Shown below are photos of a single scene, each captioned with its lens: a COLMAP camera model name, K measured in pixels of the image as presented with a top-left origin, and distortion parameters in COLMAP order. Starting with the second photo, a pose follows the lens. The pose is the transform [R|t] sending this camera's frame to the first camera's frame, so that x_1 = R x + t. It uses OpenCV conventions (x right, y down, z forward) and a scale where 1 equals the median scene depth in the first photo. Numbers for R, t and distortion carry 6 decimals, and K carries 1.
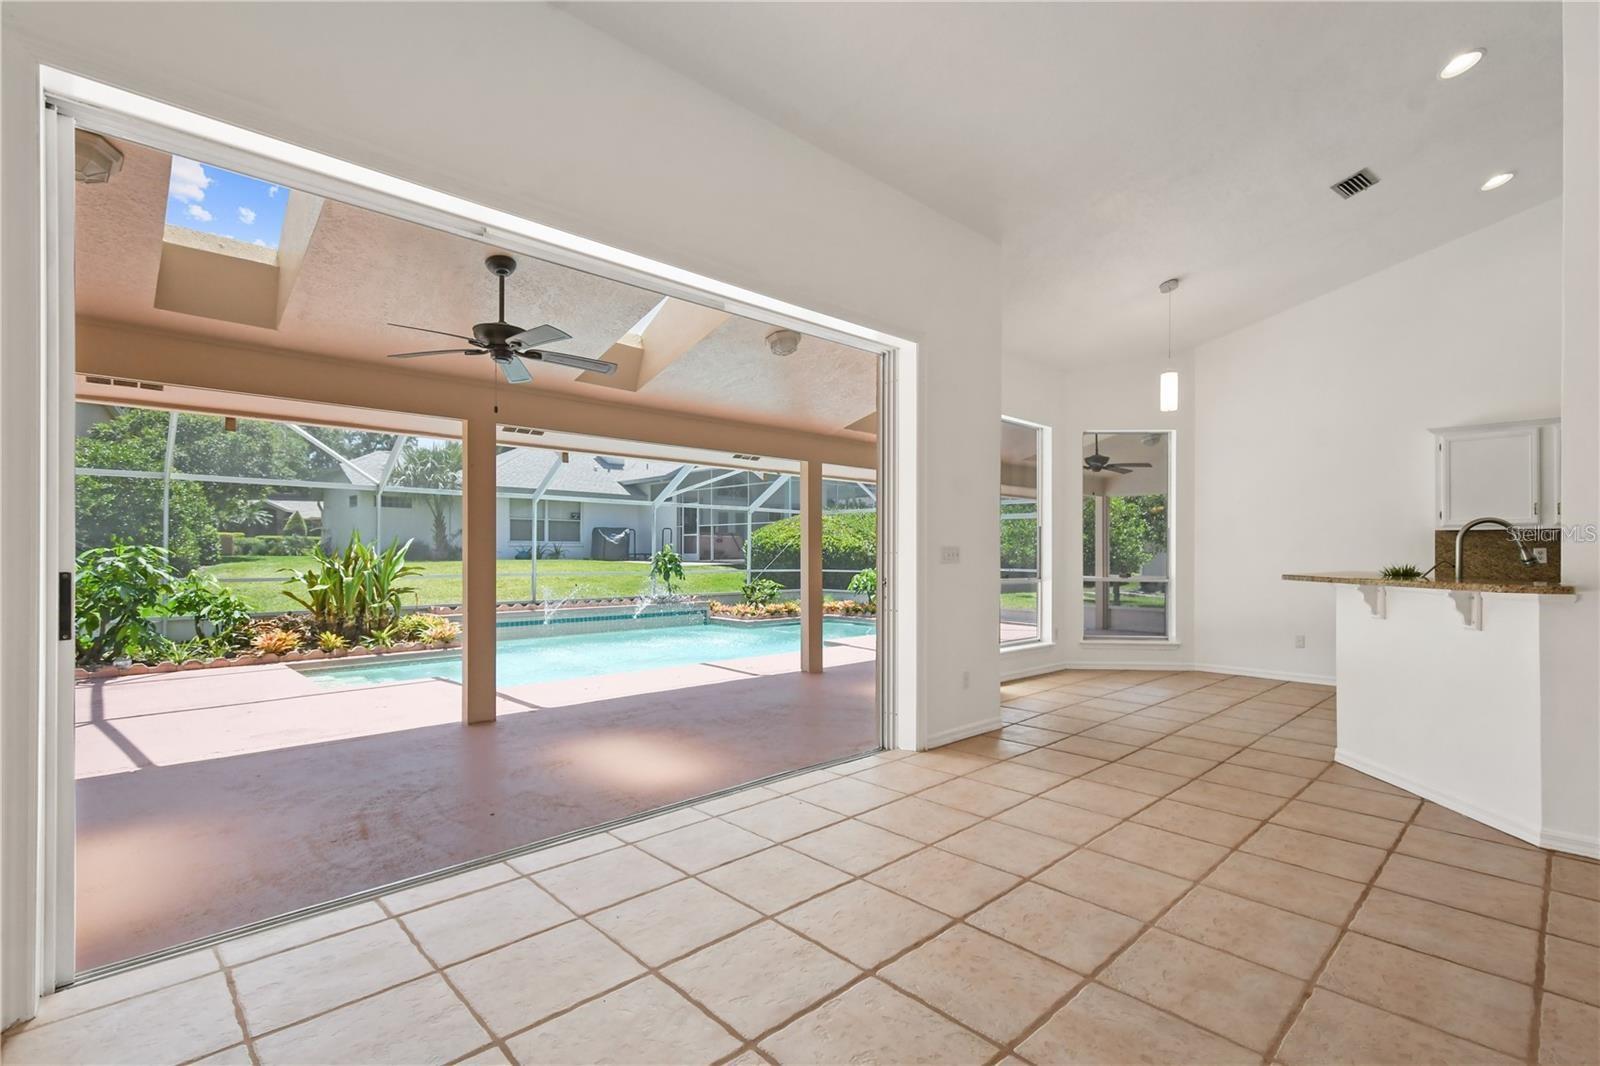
lens RADIAL K [[734.4, 0, 807.9], [0, 734.4, 553.2], [0, 0, 1]] dist [0.014355, -0.001025]
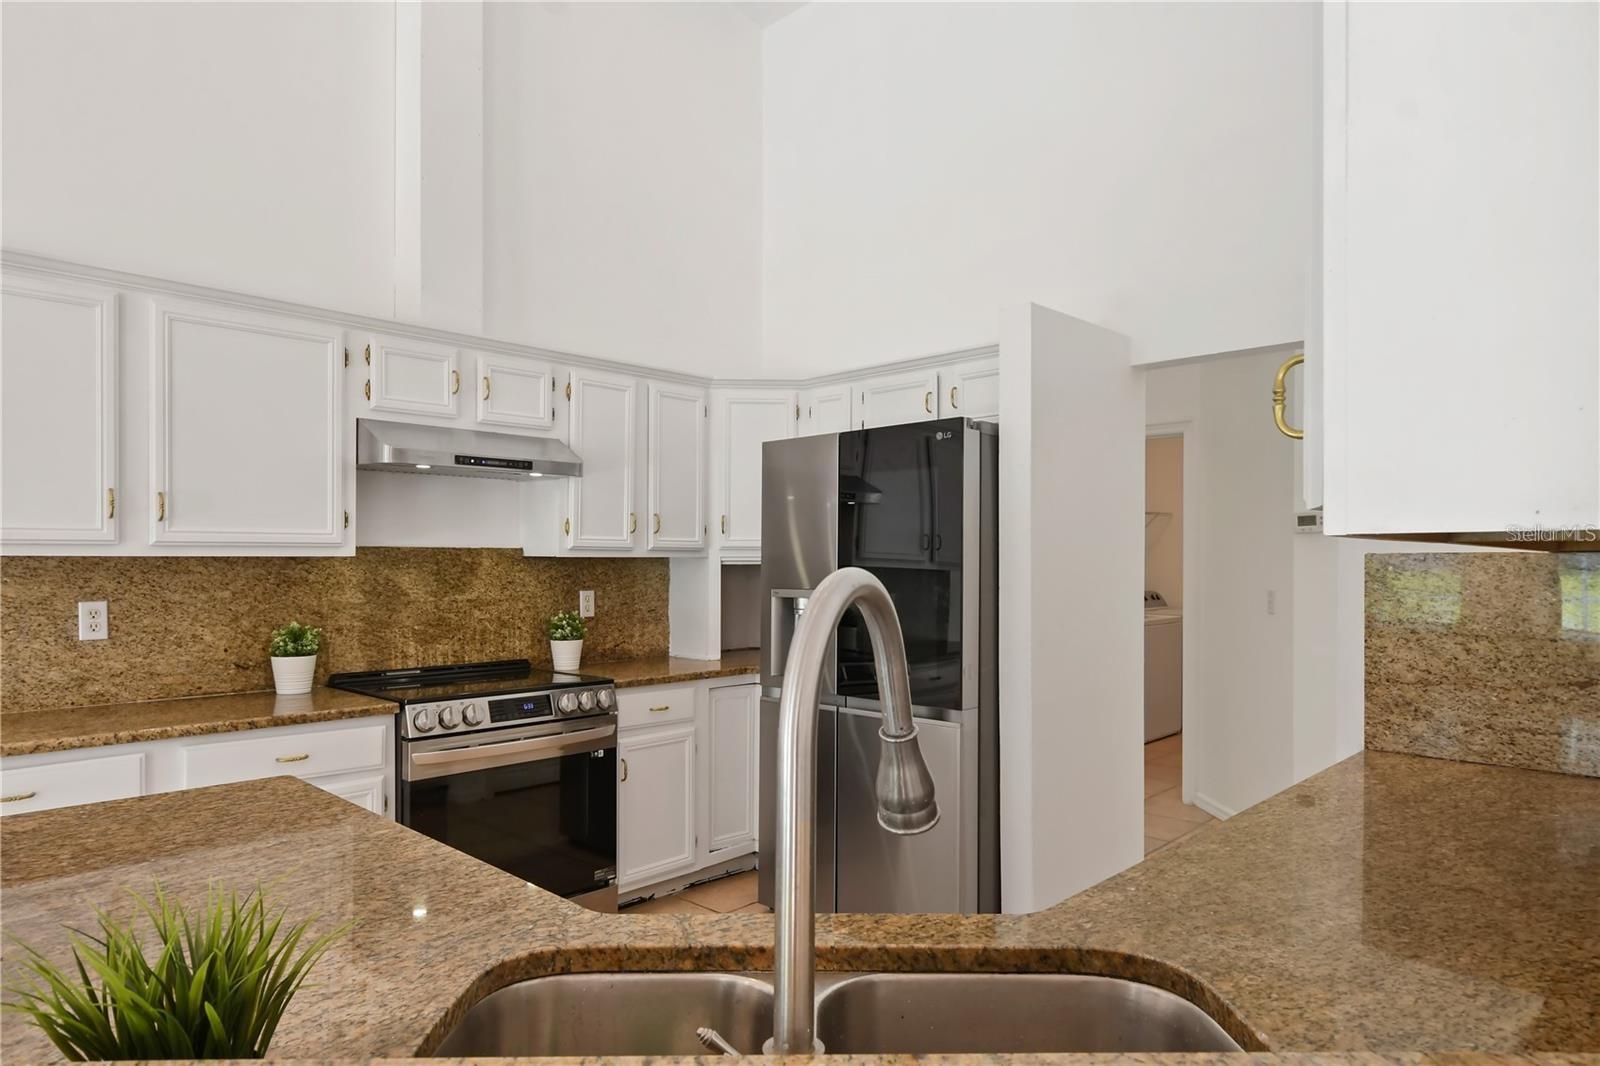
lens RADIAL K [[958.6, 0, 804.6], [0, 958.6, 555.7], [0, 0, 1]] dist [0.006505, 0.000717]
pose [[-0.045789, 0.001051, 0.998951, 0.269336], [-0.002167, 0.999997, -0.001152, -0.019376], [-0.998949, -0.002217, -0.045786, 0.384768]]
